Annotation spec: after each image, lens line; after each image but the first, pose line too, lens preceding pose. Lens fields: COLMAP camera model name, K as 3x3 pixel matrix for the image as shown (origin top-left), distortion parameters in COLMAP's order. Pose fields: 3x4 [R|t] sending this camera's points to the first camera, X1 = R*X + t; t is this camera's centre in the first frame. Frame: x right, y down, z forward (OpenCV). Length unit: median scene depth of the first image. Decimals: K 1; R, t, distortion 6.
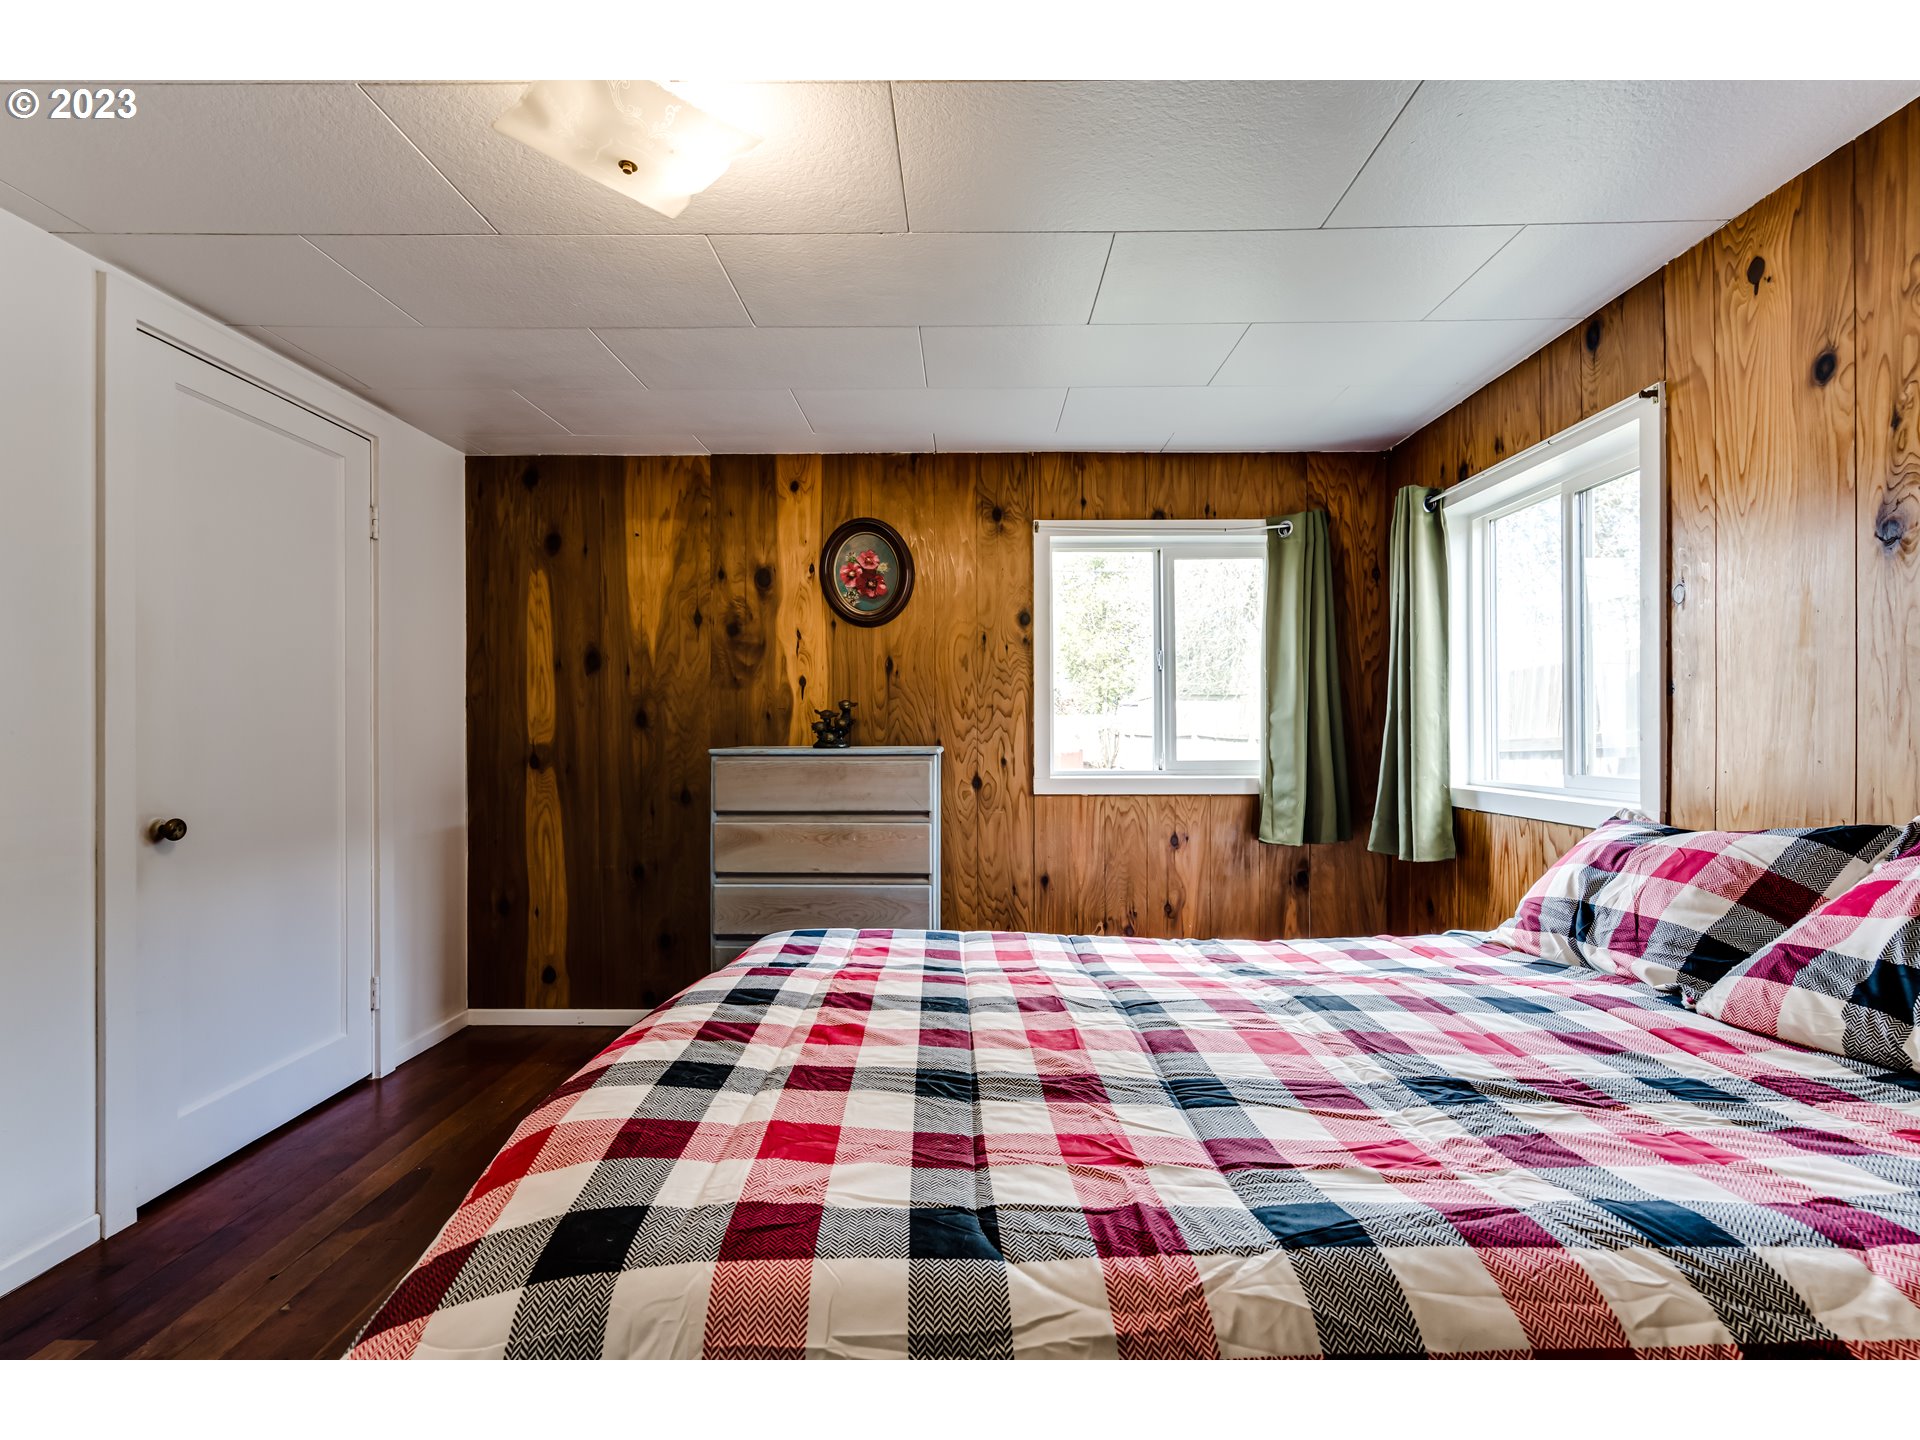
lens RADIAL K [[870.4, 0, 966.6], [0, 870.4, 719.6], [0, 0, 1]] dist [-0.002169, 0.001696]
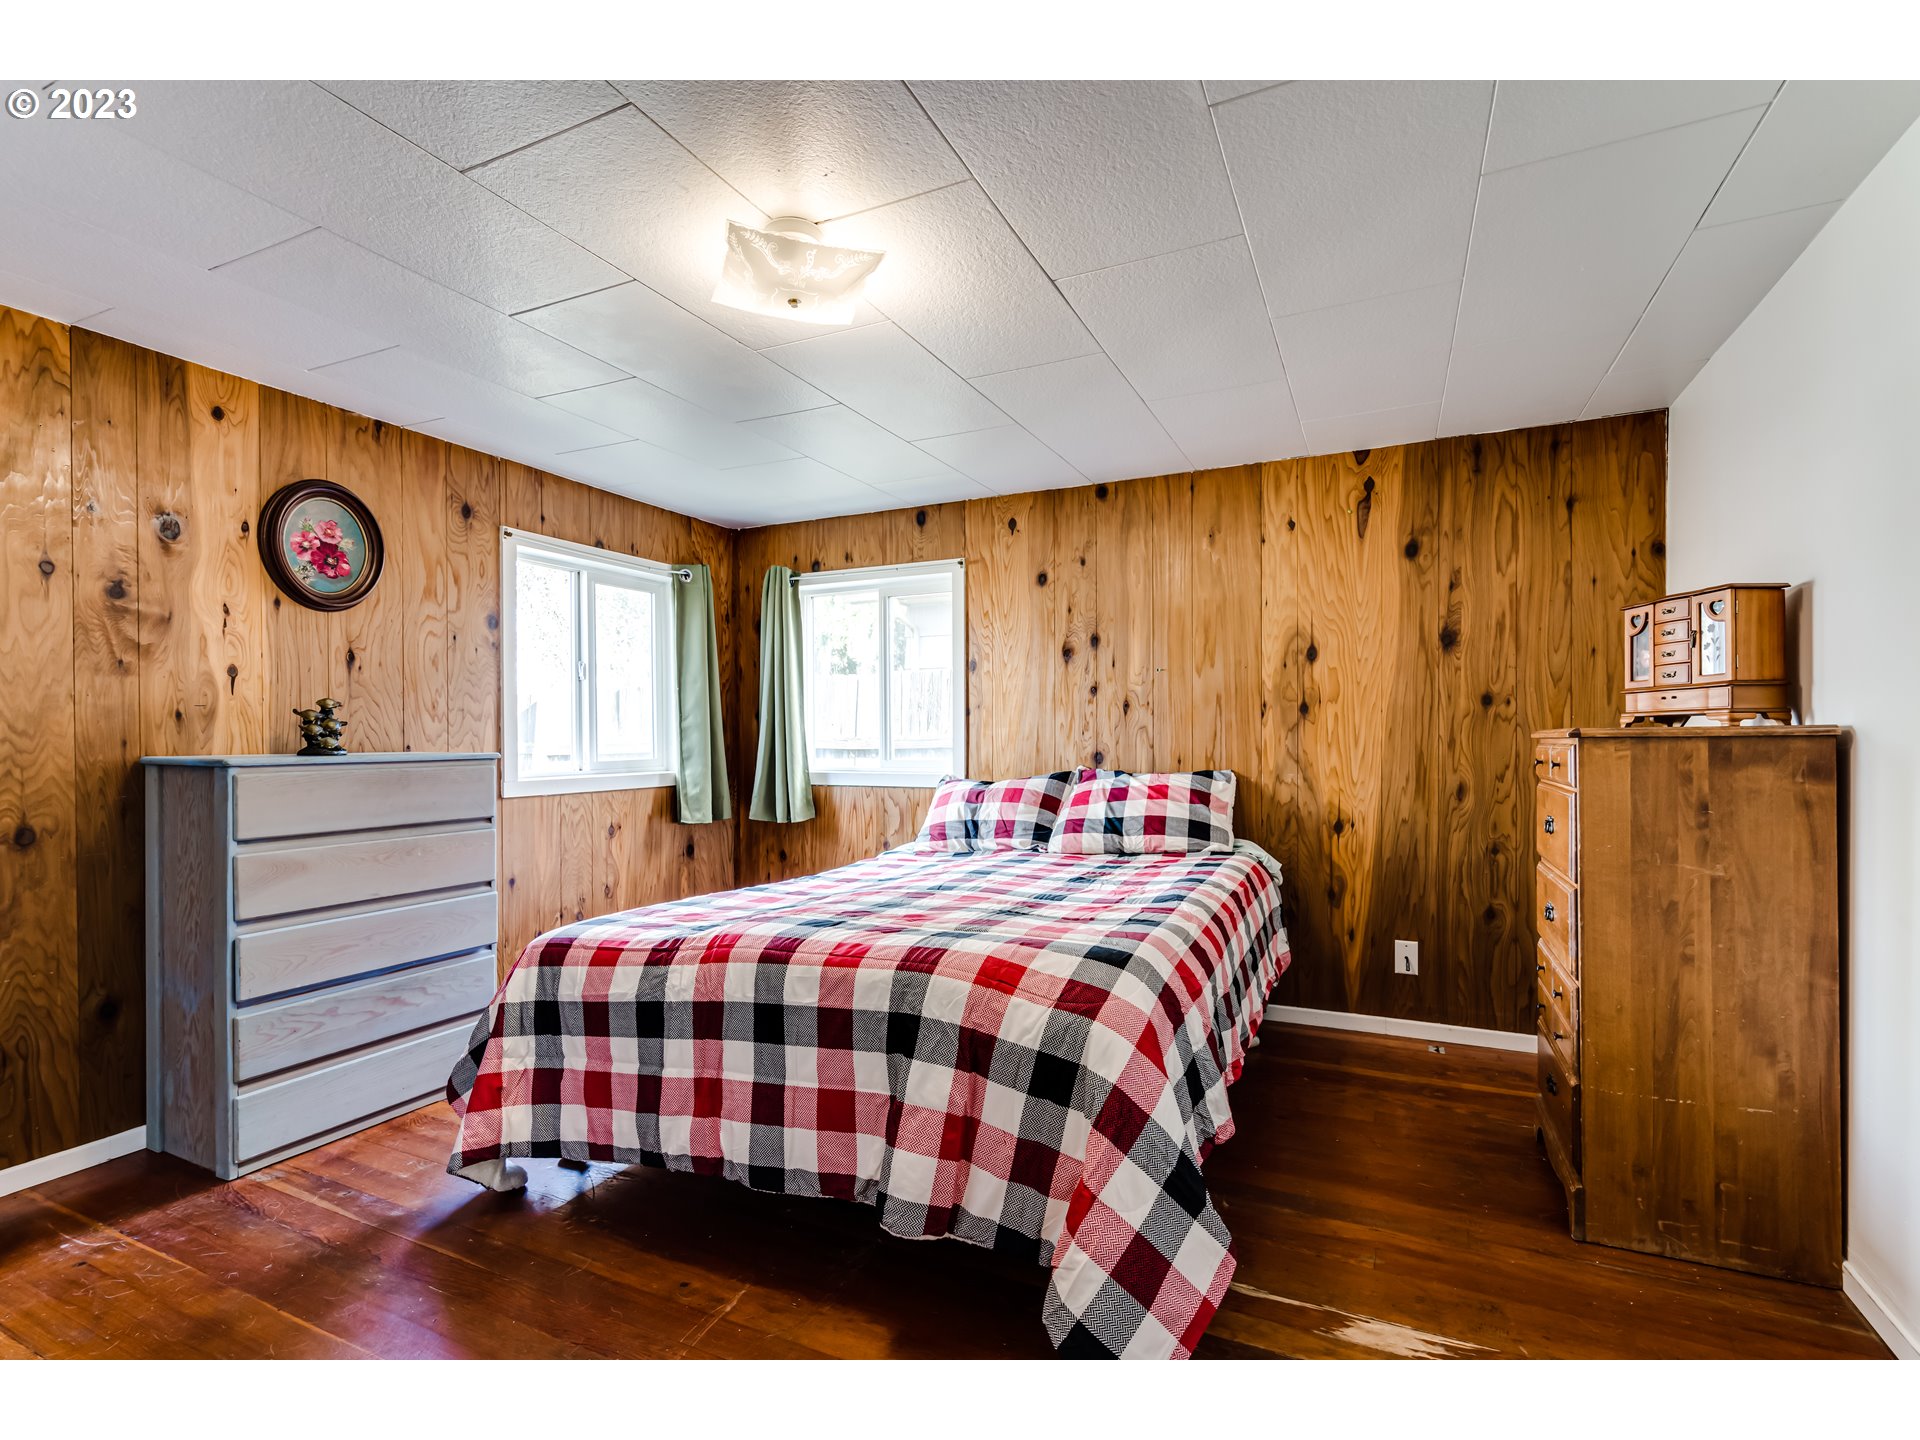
lens RADIAL K [[870.4, 0, 971.2], [0, 870.4, 734.1], [0, 0, 1]] dist [-0.002169, 0.001696]
pose [[0.430266, 0.000701, 0.902702, -0.602352], [-0.008488, 0.999959, 0.003270, 0.003822], [-0.902662, -0.009069, 0.430254, 0.078541]]
